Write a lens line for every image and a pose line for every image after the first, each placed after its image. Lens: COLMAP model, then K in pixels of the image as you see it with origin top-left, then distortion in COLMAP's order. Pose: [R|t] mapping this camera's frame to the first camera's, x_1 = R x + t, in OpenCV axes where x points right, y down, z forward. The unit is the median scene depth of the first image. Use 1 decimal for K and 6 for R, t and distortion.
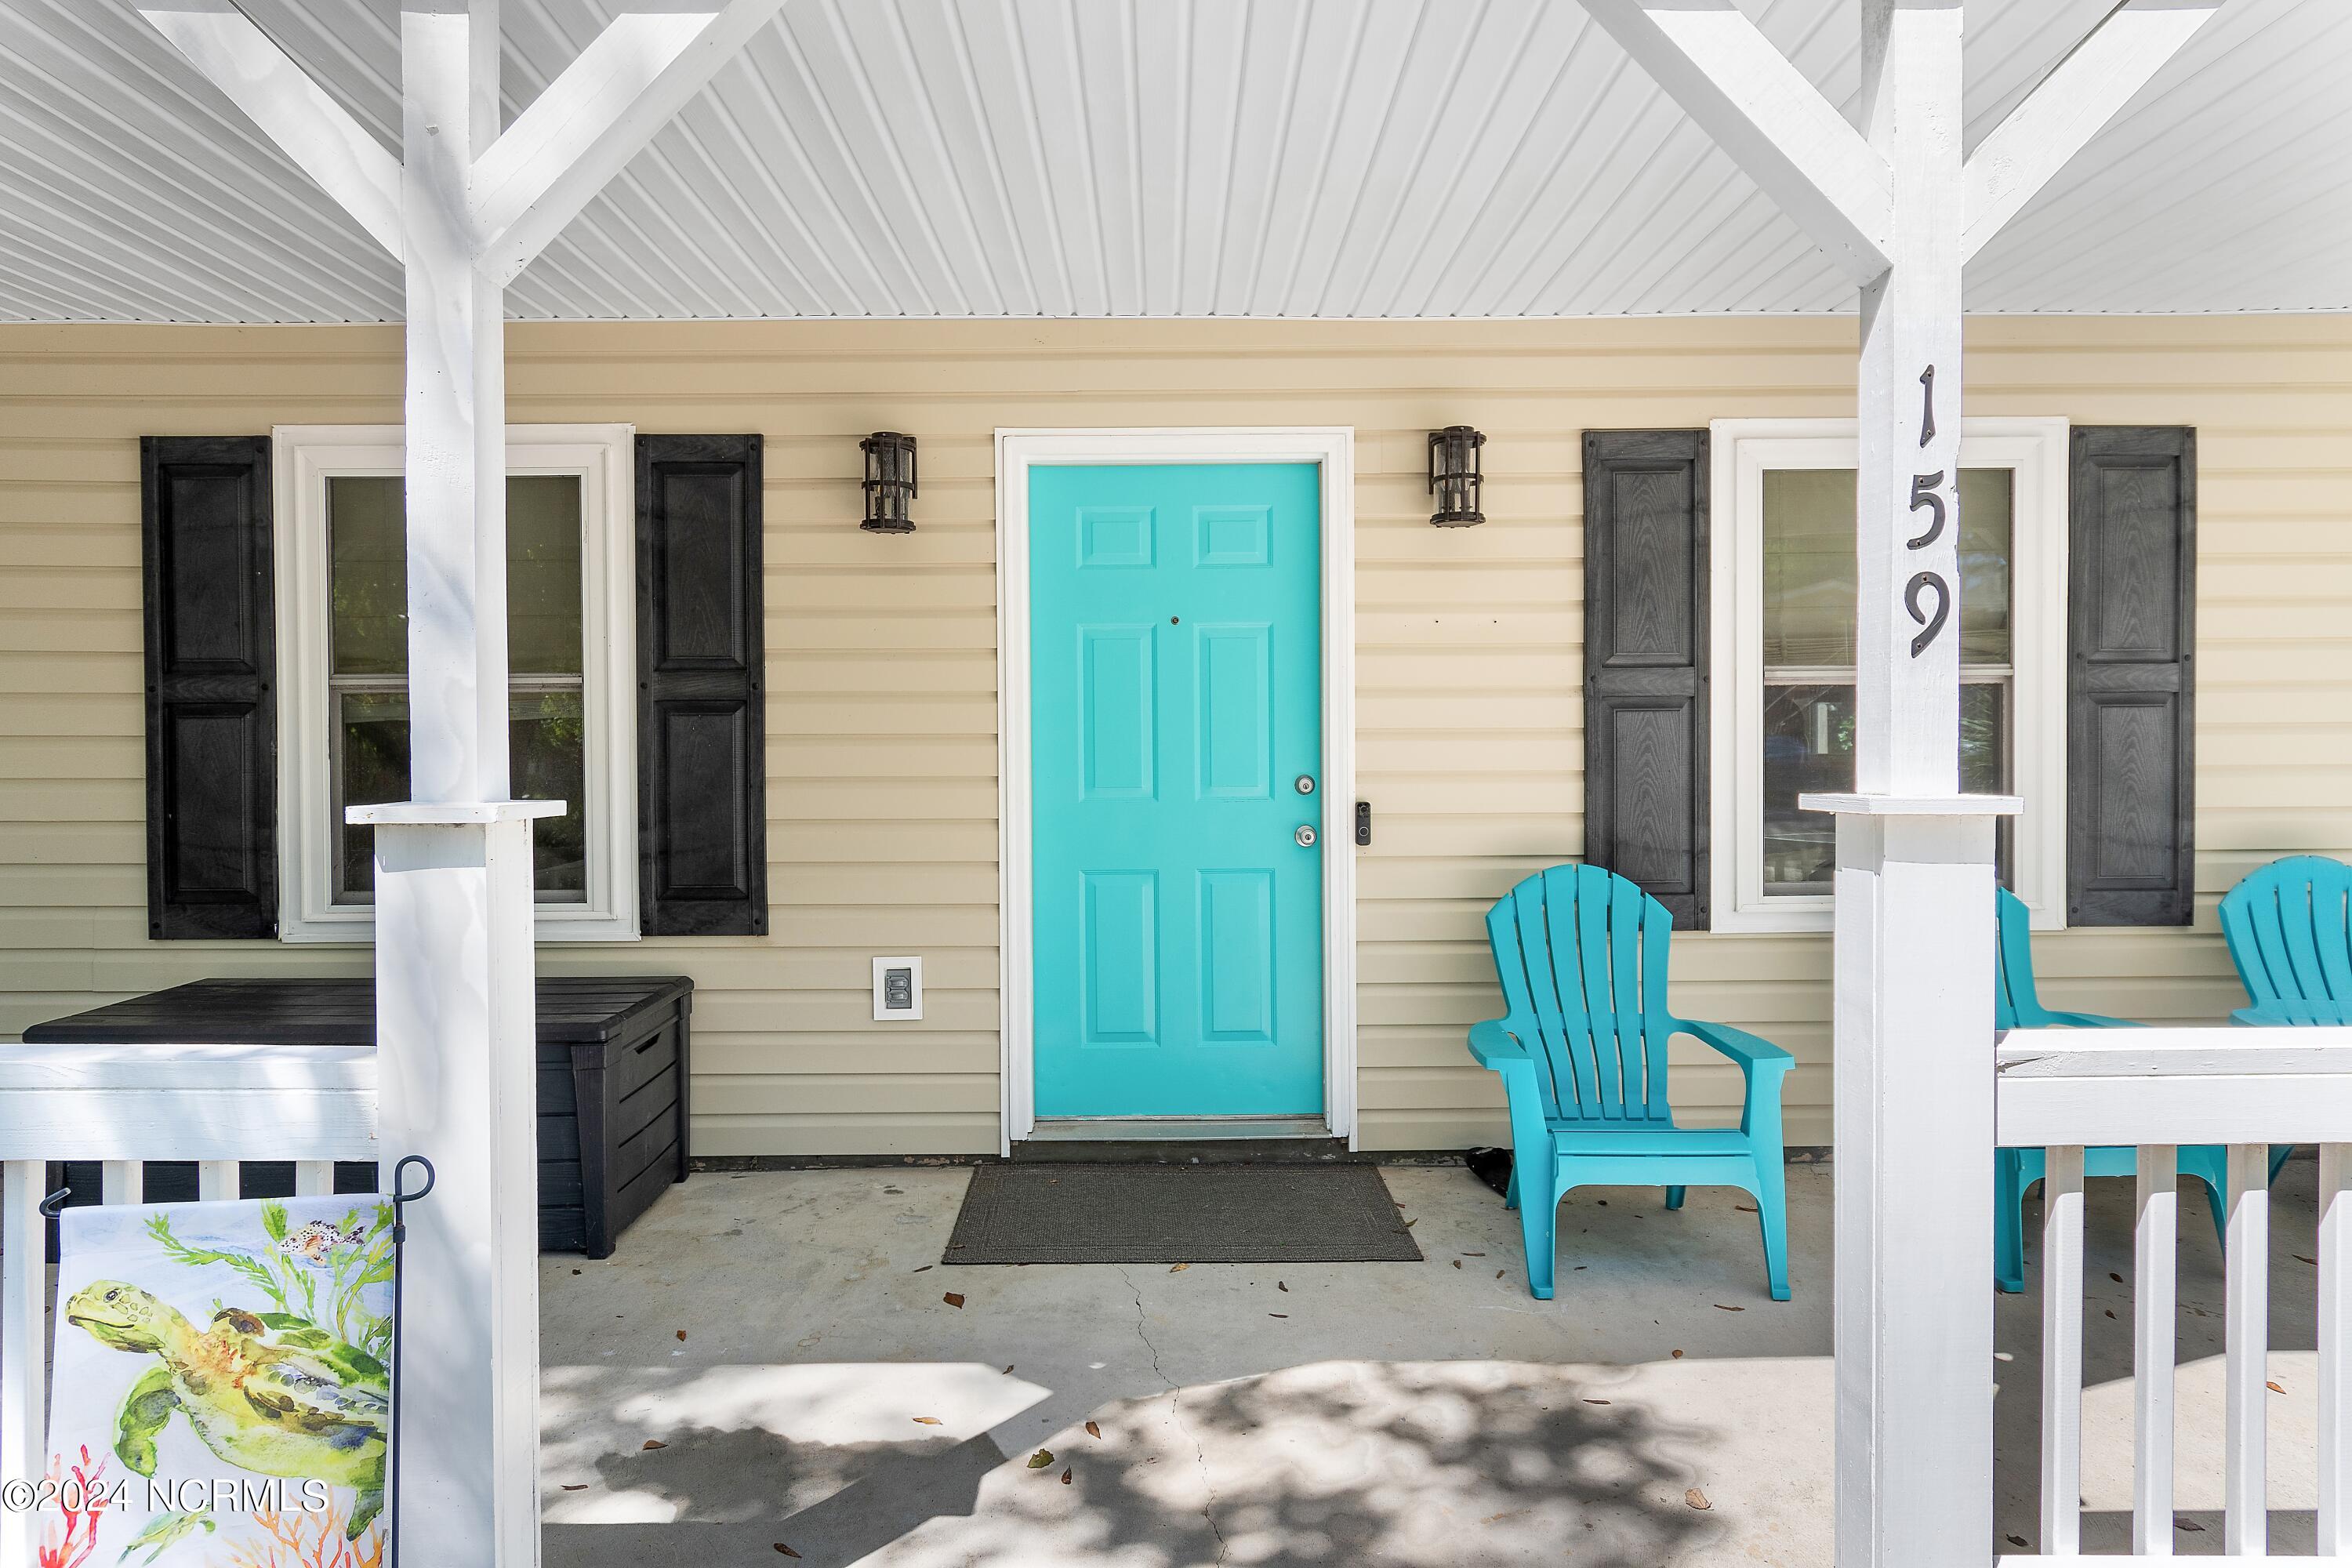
lens RADIAL K [[1384.9, 0, 1178.3], [0, 1384.9, 784.3], [0, 0, 1]] dist [-0.000211, -0.000535]
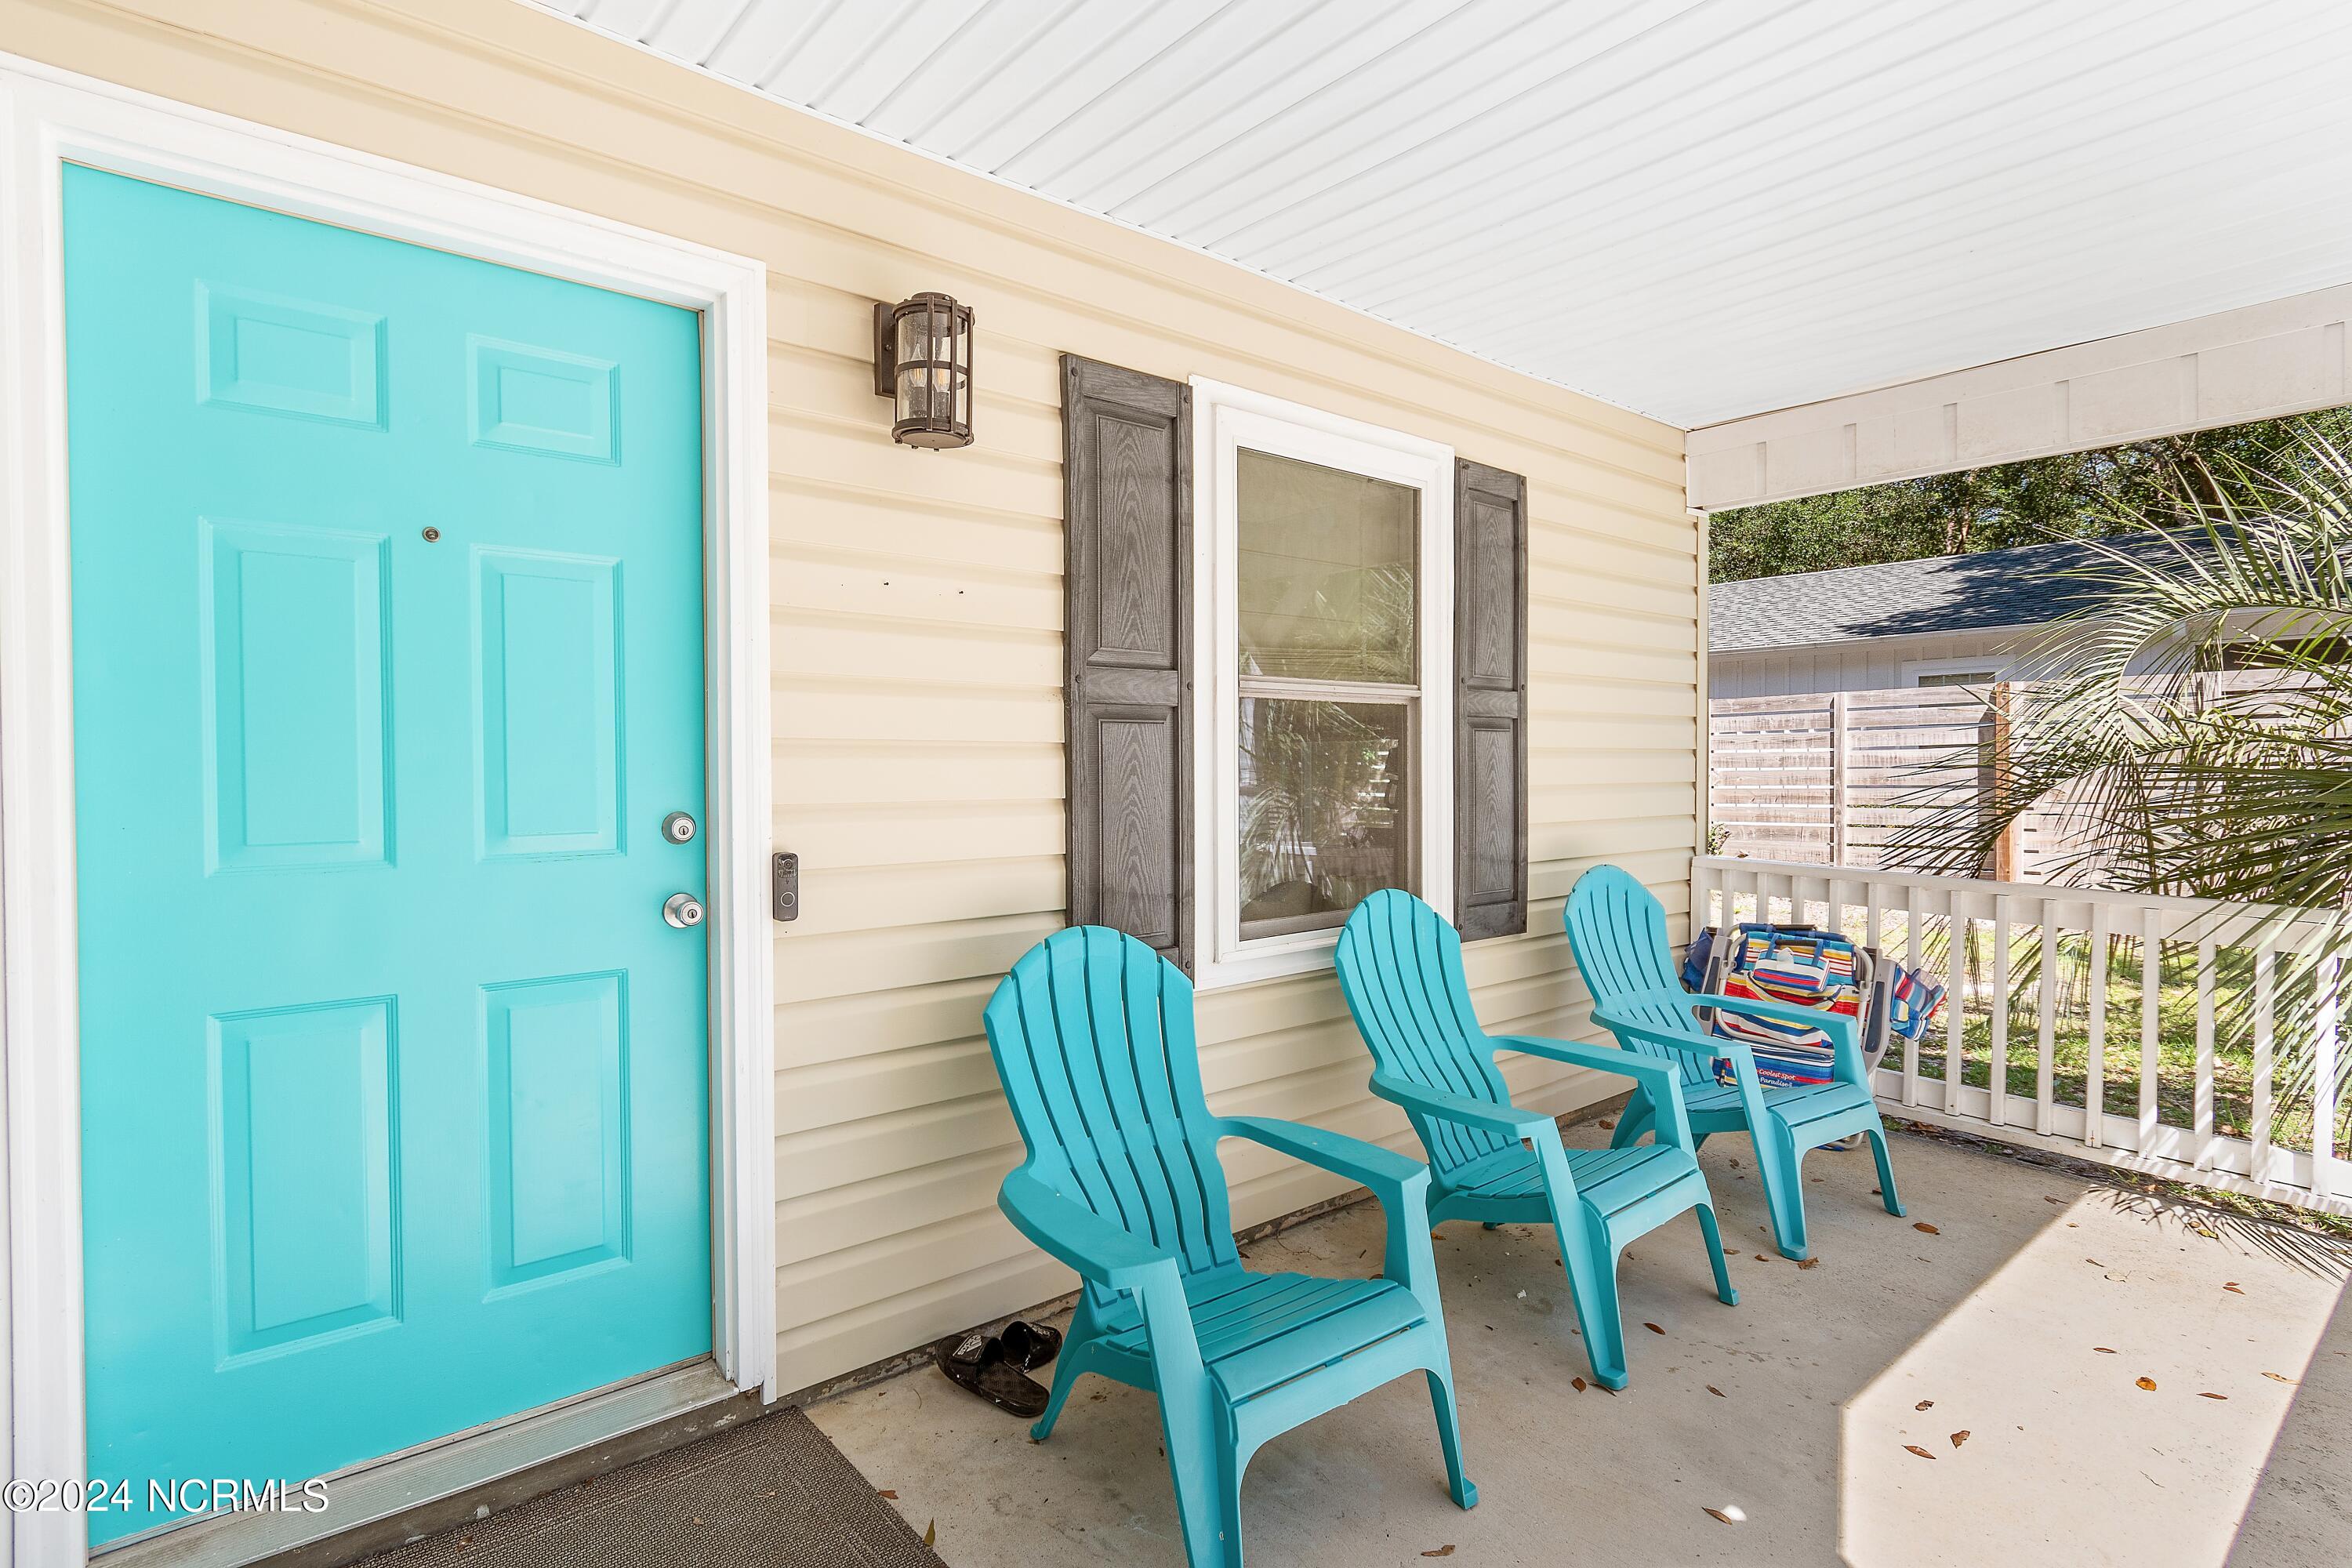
lens RADIAL K [[1180.7, 0, 1176.3], [0, 1180.7, 780.6], [0, 0, 1]] dist [0.000119, -0.000774]
pose [[0.767478, -0.004703, 0.641058, -0.076987], [0.008447, 0.999960, -0.002776, -0.017602], [-0.641019, 0.007546, 0.767488, 0.462838]]
